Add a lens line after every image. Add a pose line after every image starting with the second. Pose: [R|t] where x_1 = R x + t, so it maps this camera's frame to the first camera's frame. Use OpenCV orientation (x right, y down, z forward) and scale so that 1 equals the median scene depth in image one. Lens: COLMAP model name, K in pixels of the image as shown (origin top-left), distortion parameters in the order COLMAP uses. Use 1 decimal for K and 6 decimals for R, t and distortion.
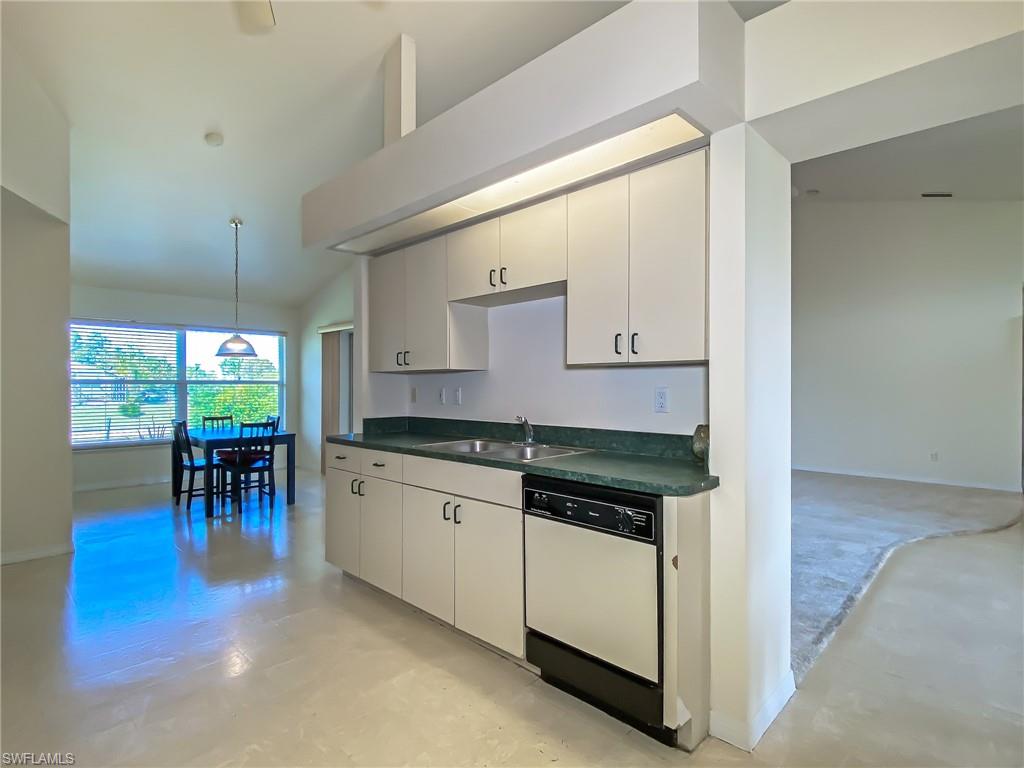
lens RADIAL K [[518.5, 0, 507.5], [0, 518.5, 387.3], [0, 0, 1]] dist [-0.000653, -0.001772]
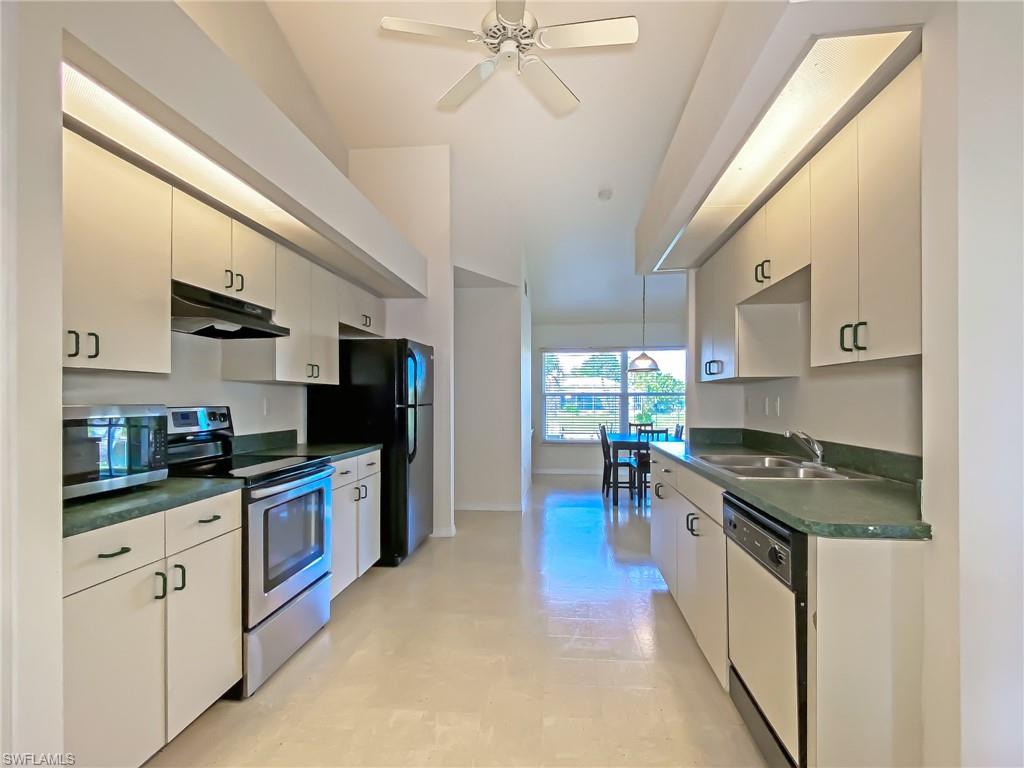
lens RADIAL K [[523.0, 0, 506.5], [0, 523.0, 402.0], [0, 0, 1]] dist [0.000199, -0.000320]
pose [[0.616084, 0.001114, -0.787680, 0.205870], [0.002703, 0.999990, 0.003528, 0.002791], [0.787676, -0.004303, 0.616075, 0.050668]]
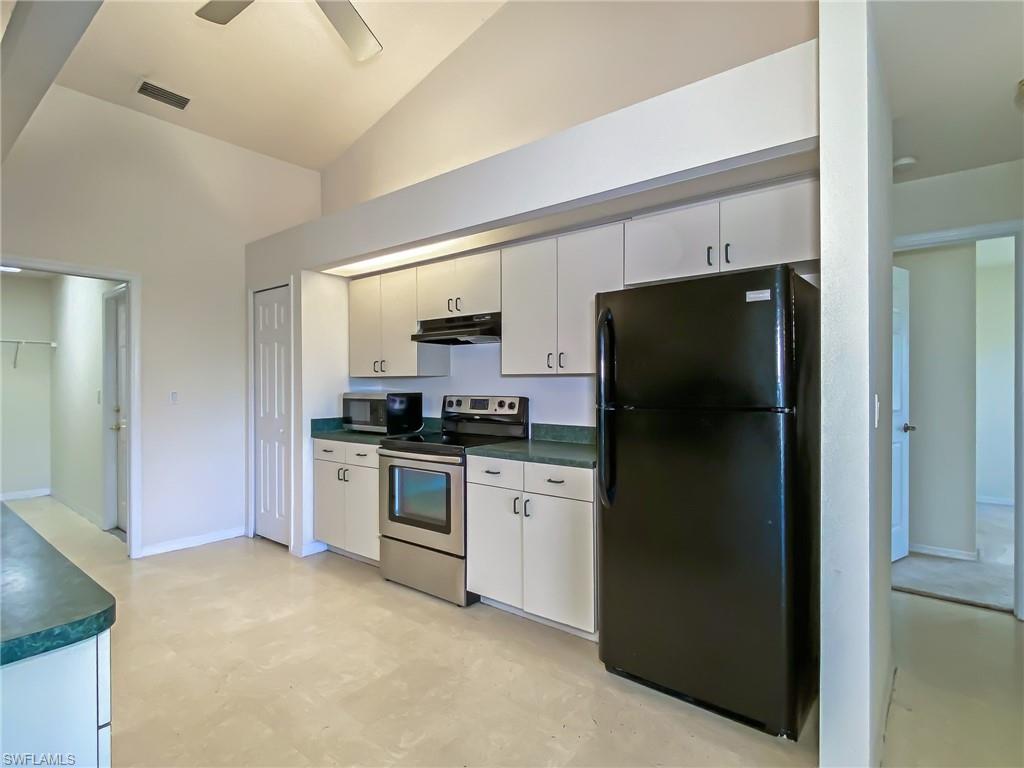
lens RADIAL K [[518.5, 0, 507.5], [0, 518.5, 387.3], [0, 0, 1]] dist [-0.000653, -0.001772]
pose [[-0.995918, 0.000209, -0.090266, -0.329184], [-0.000165, 0.999991, 0.004136, -0.005191], [0.090266, 0.004134, -0.995909, 0.787448]]
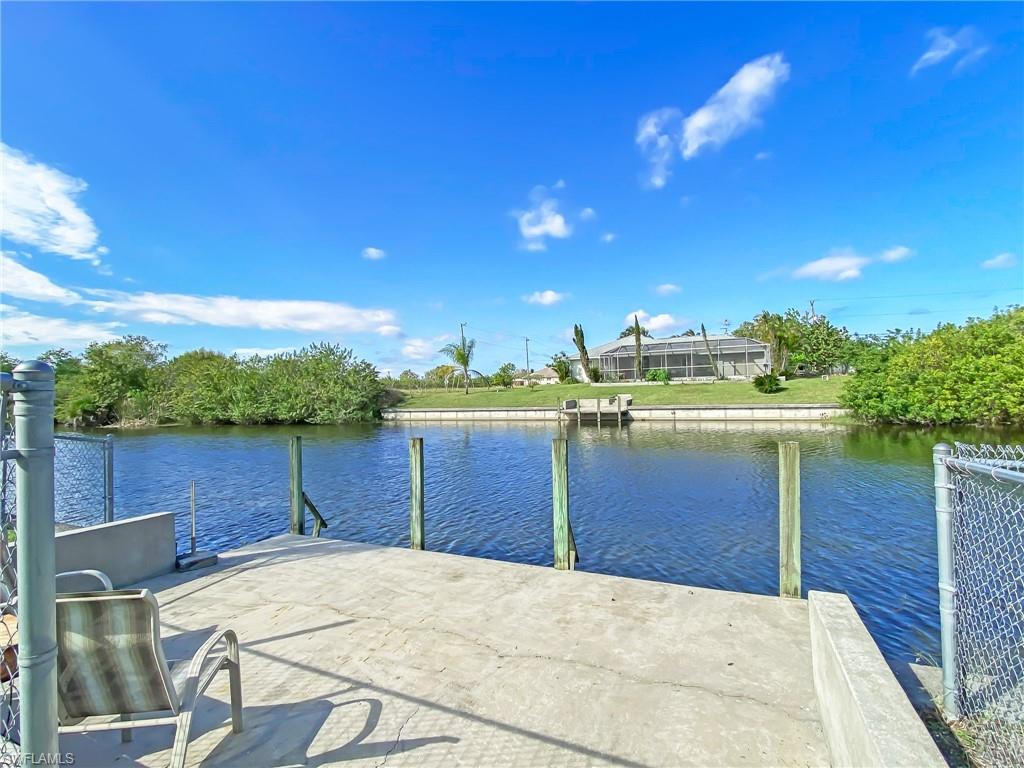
lens RADIAL K [[489.2, 0, 511.8], [0, 489.2, 389.9], [0, 0, 1]] dist [0.001404, -0.000651]
pose [[0.336427, -0.006539, -0.941687, -1.556865], [0.031311, 0.999501, 0.004246, 0.325209], [0.941189, -0.030914, 0.336463, 3.523963]]
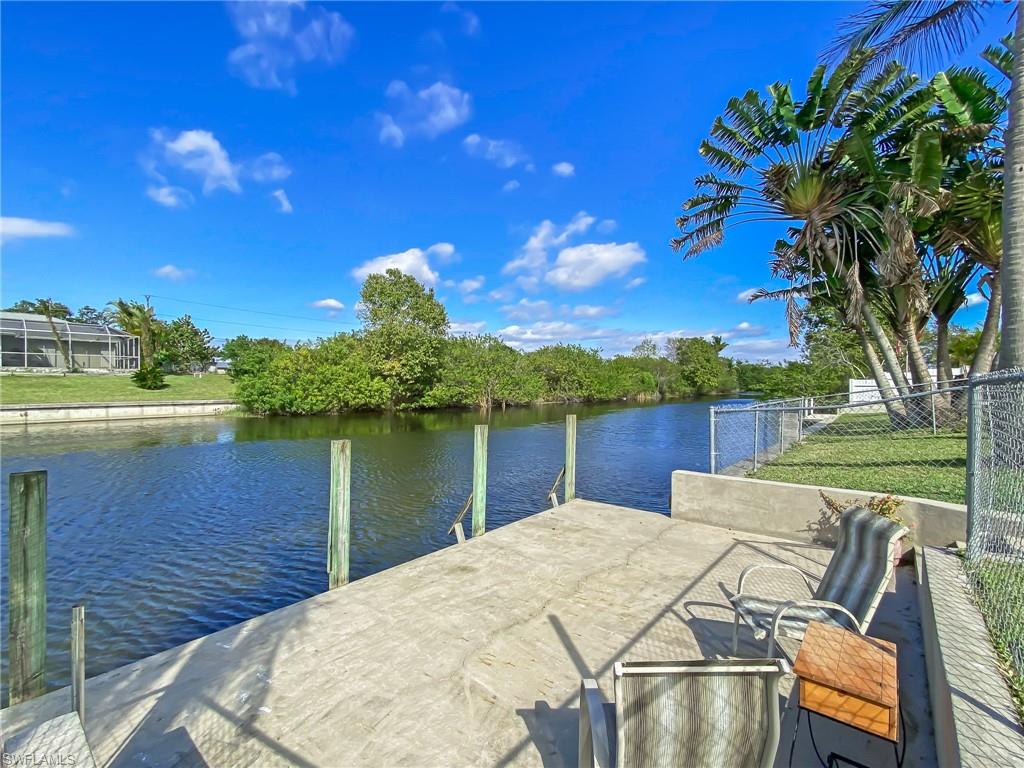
lens RADIAL K [[456.1, 0, 512.3], [0, 456.1, 388.1], [0, 0, 1]] dist [-0.004366, -0.000817]
pose [[0.997455, 0.009346, 0.070682, -2.368380], [-0.010752, 0.999751, 0.019535, 0.326134], [-0.070482, -0.020245, 0.997308, 2.935737]]
